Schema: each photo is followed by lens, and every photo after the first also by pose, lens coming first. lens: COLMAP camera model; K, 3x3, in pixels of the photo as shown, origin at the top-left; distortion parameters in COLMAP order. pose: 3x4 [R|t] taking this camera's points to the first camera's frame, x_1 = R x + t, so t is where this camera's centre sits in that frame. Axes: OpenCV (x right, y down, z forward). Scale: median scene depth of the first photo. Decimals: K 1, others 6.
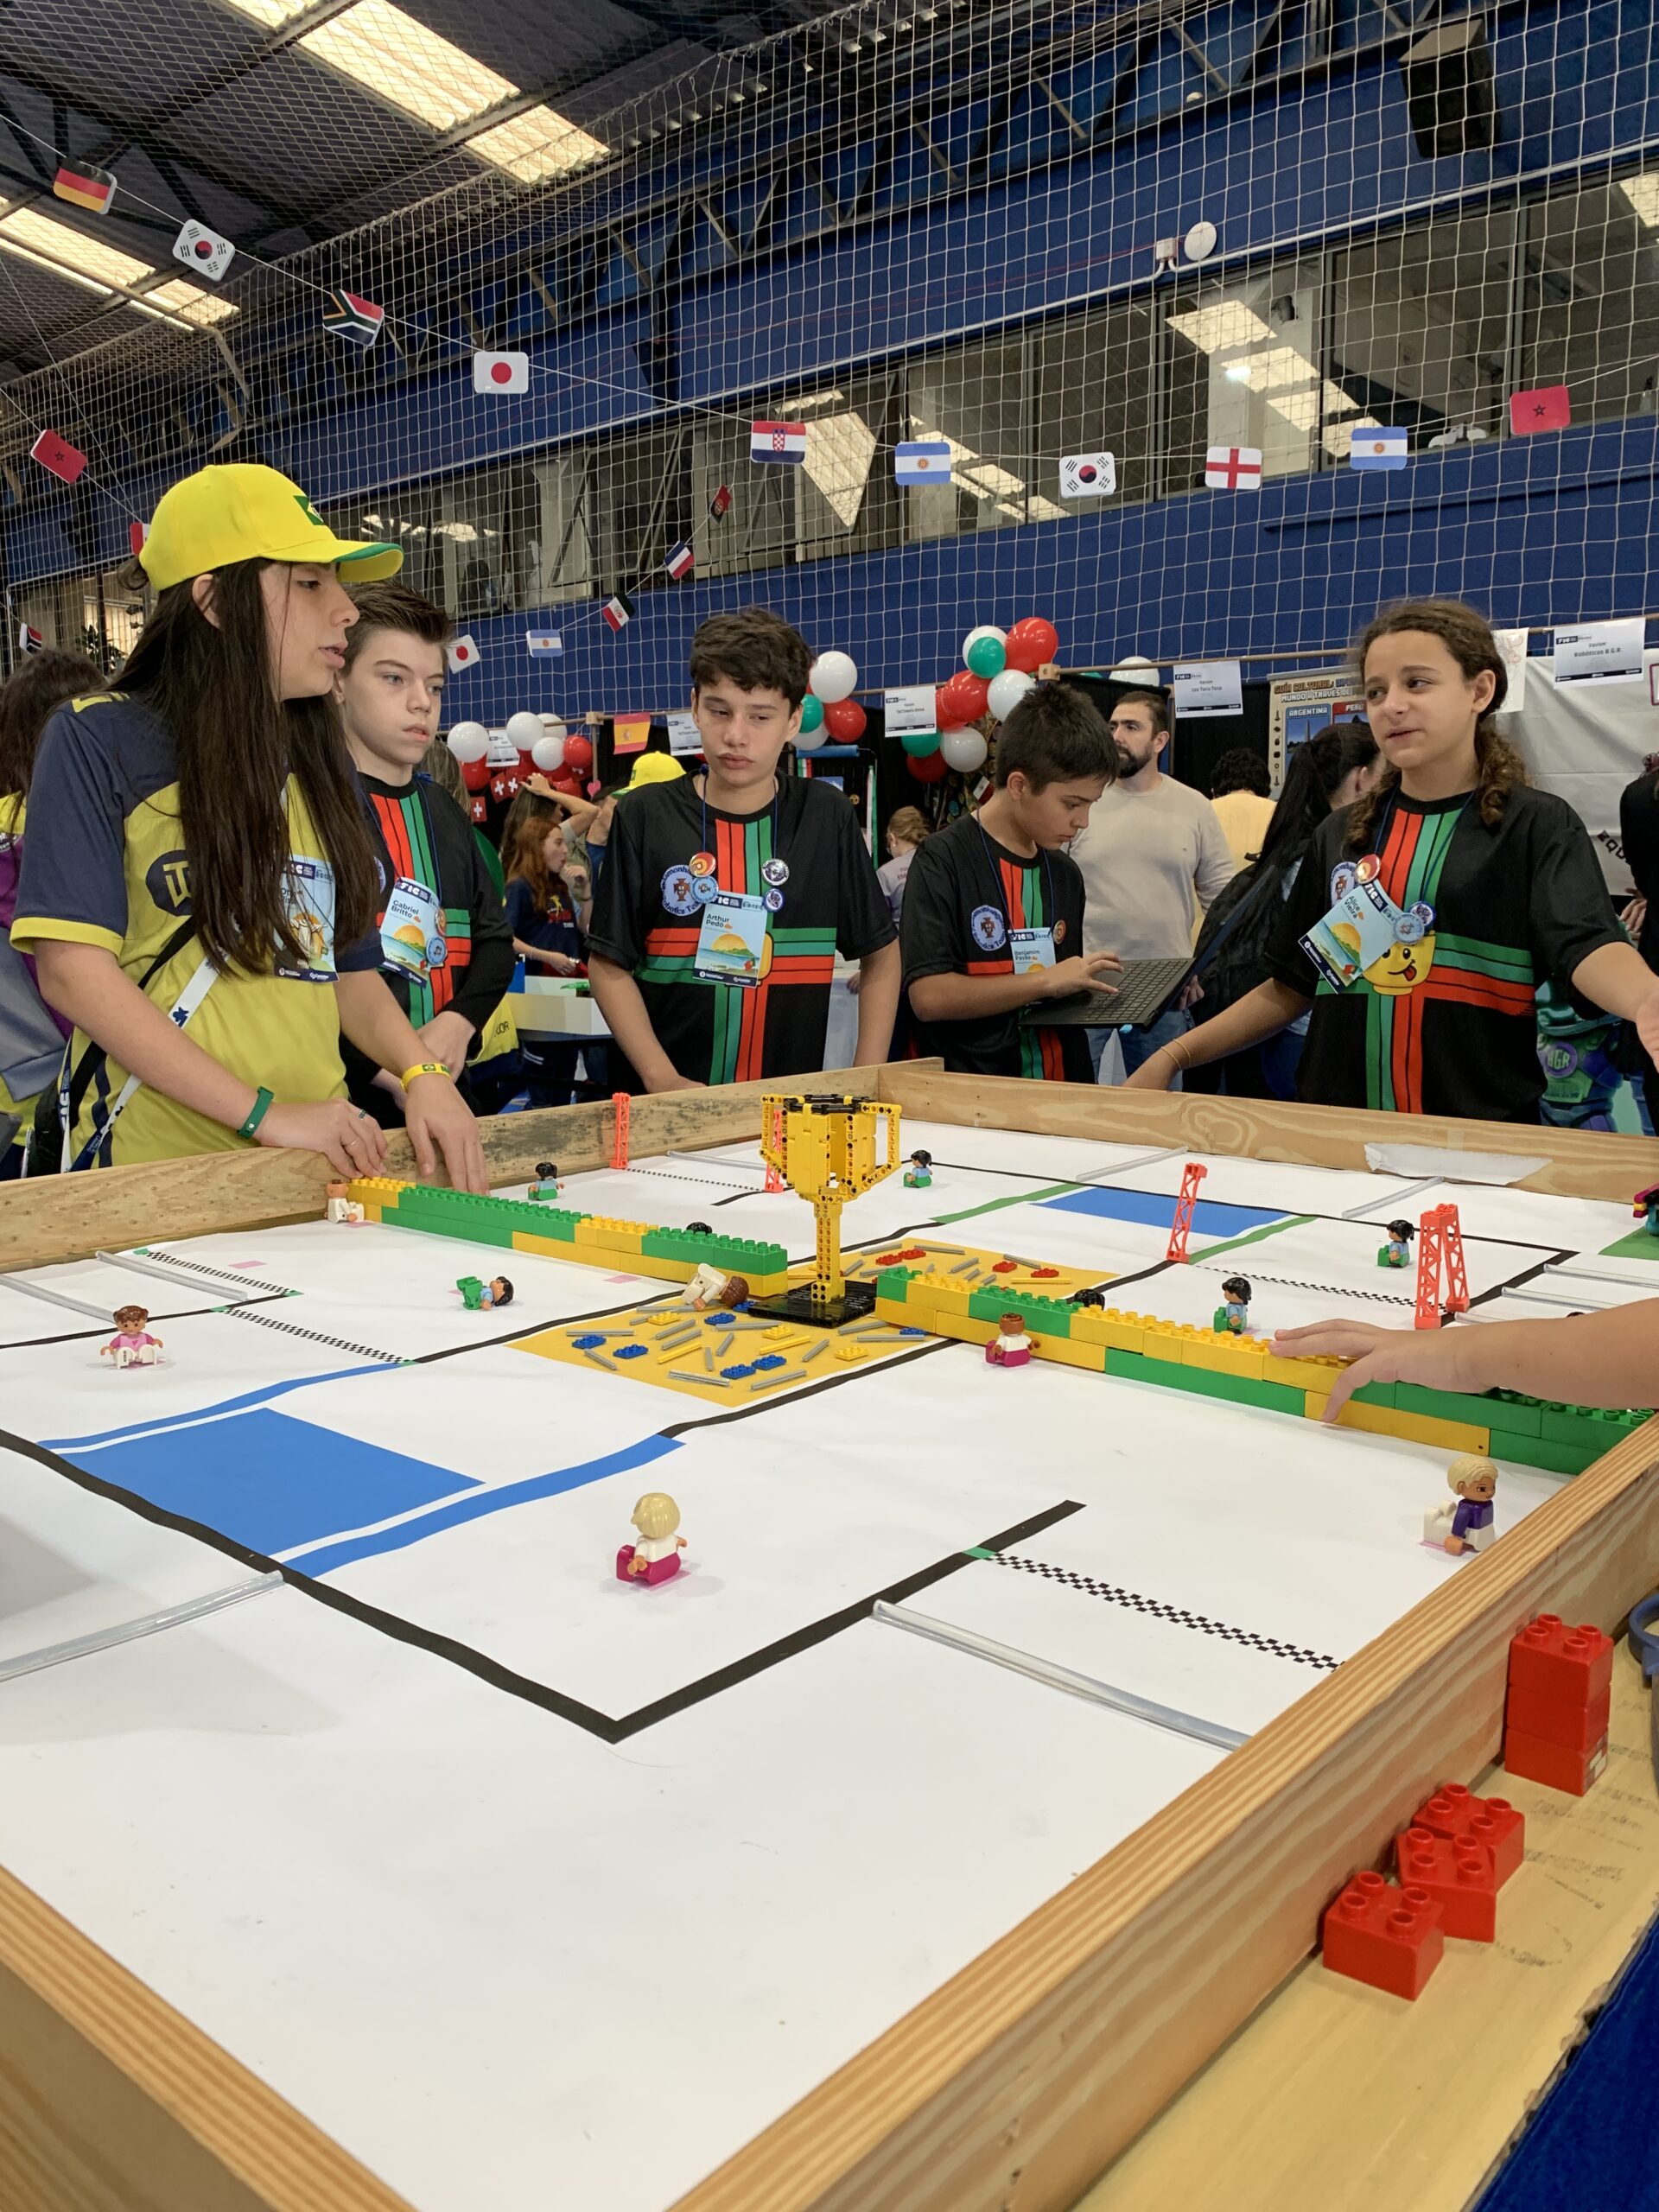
lens RADIAL K [[1609.5, 0, 829.5], [0, 1609.5, 1106.0], [0, 0, 1]] dist [-0.035986, -0.005723]
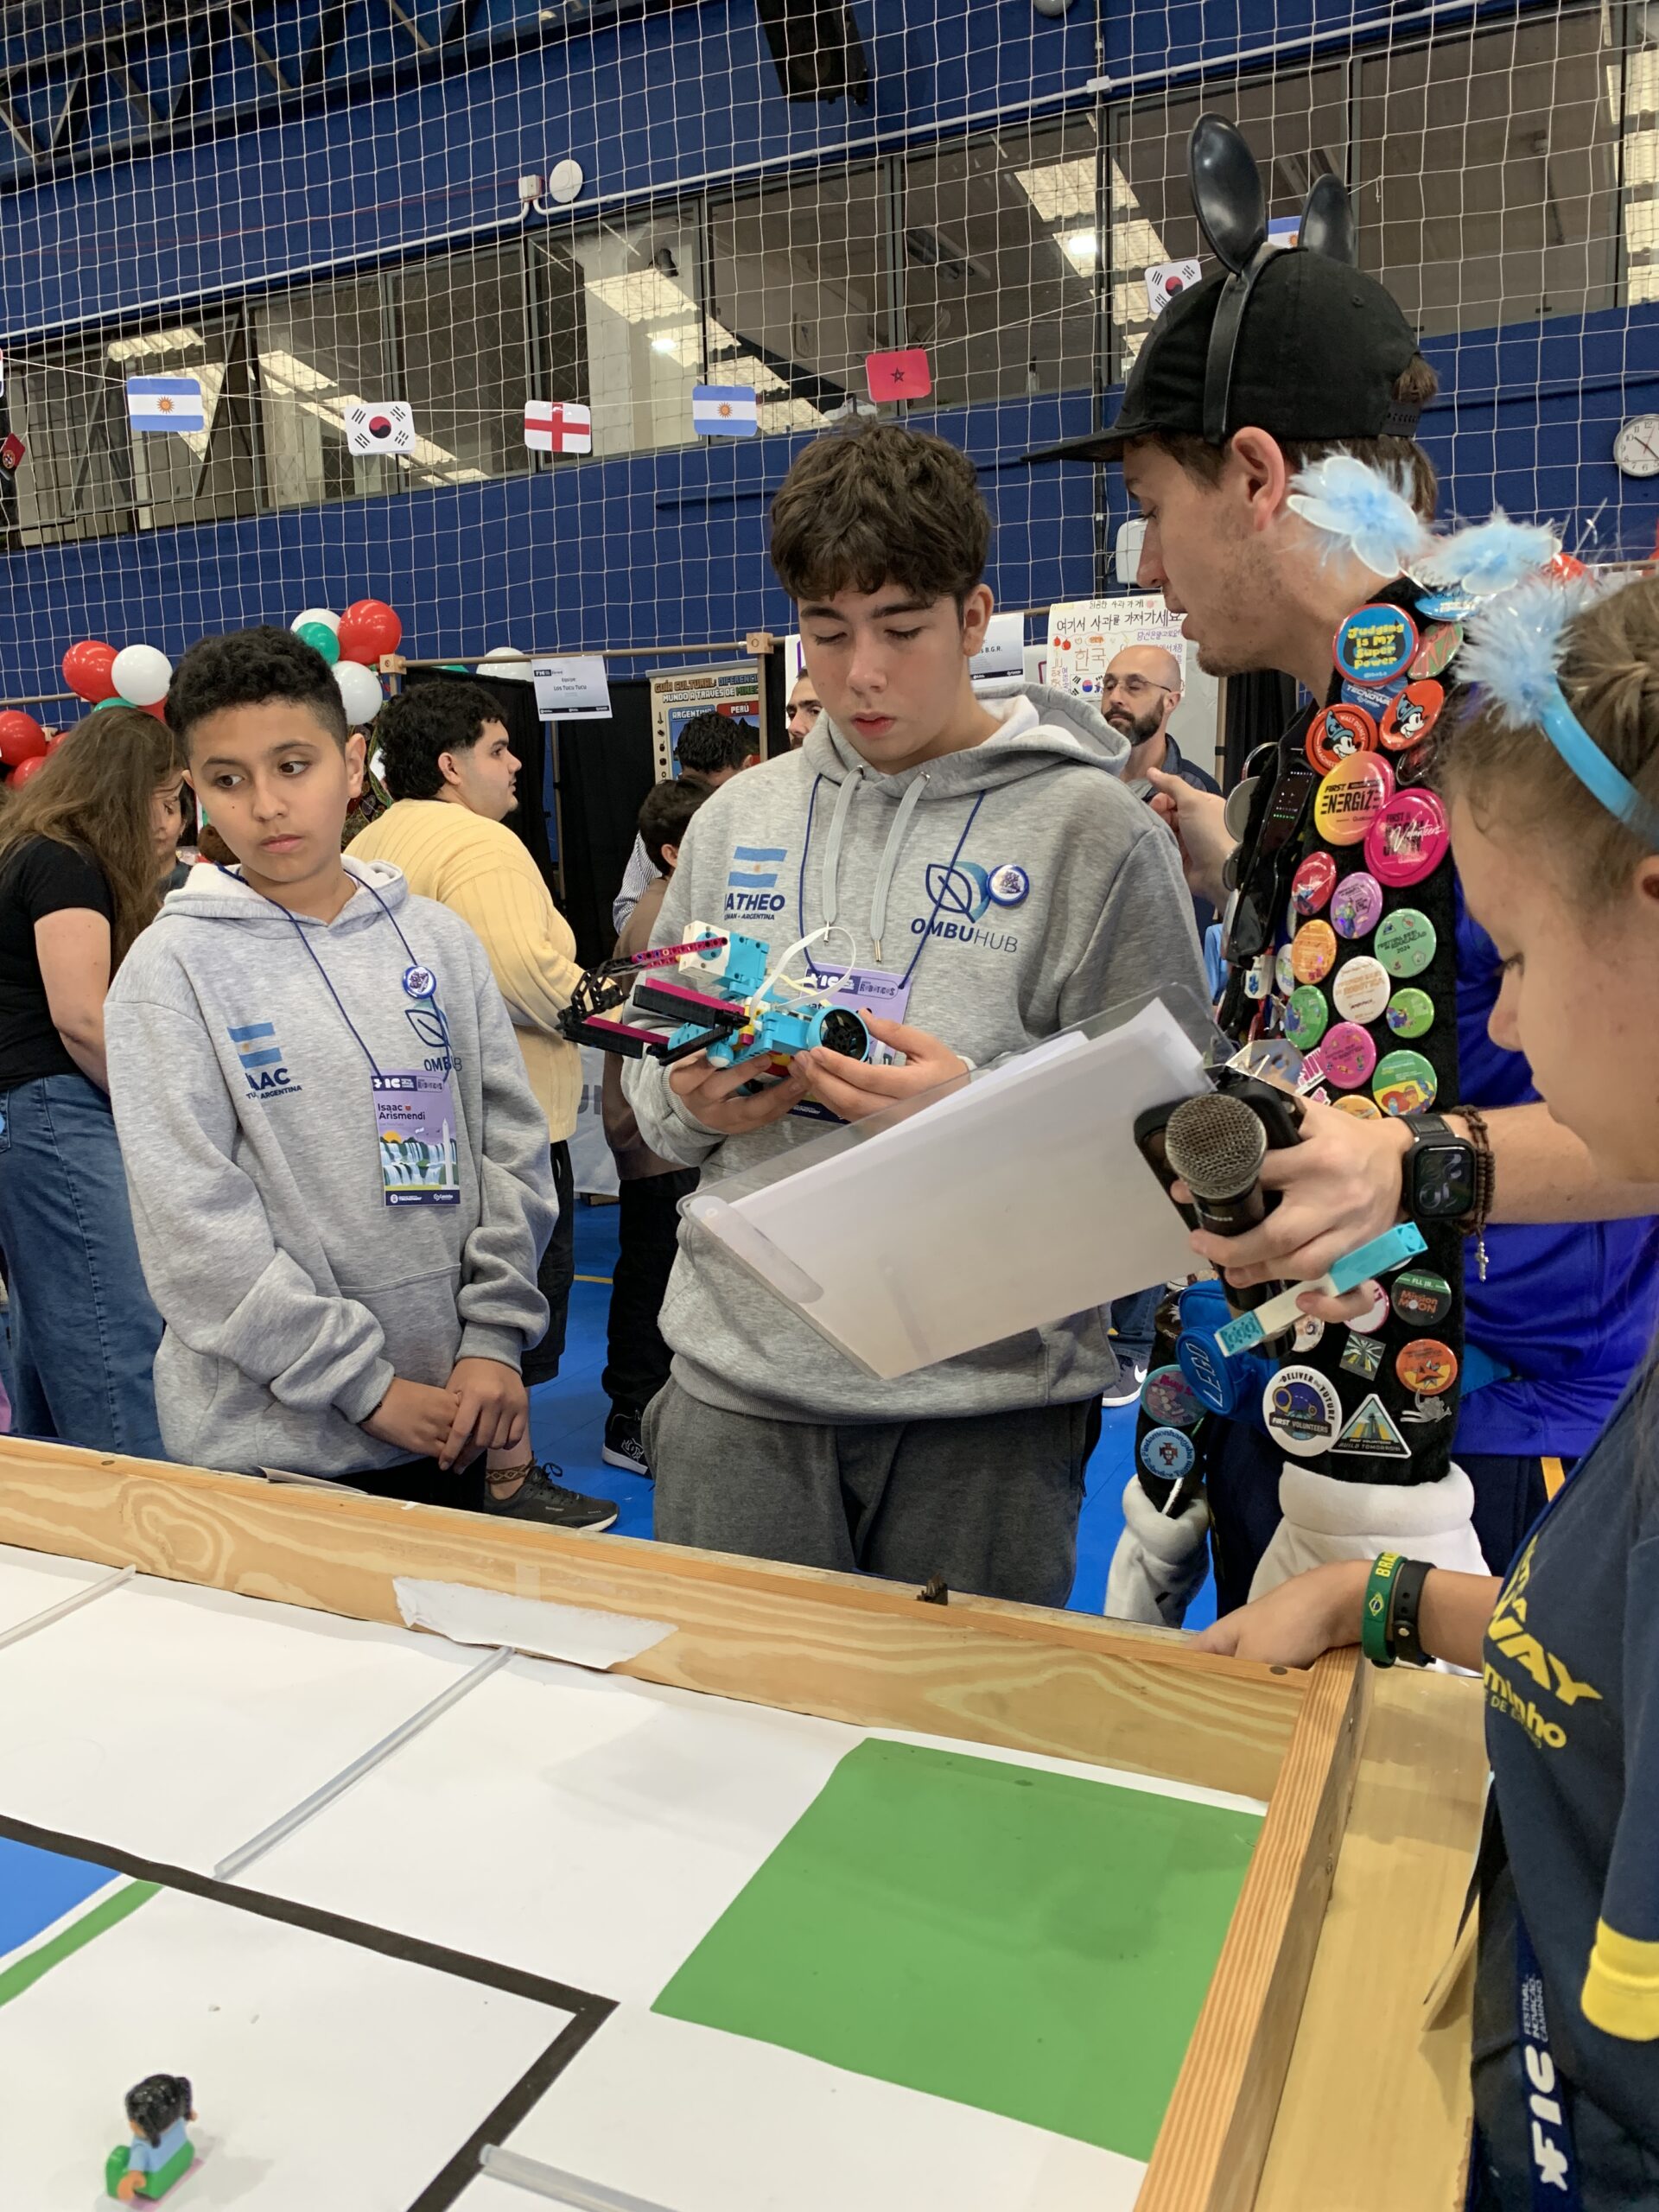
lens RADIAL K [[1702.4, 0, 829.5], [0, 1702.4, 1106.0], [0, 0, 1]] dist [-0.005653, -0.095585]
pose [[0.949777, -0.064084, 0.306295, 0.067832], [0.065825, 0.997820, 0.004655, -0.029180], [-0.305926, 0.015741, 0.951925, 0.086205]]
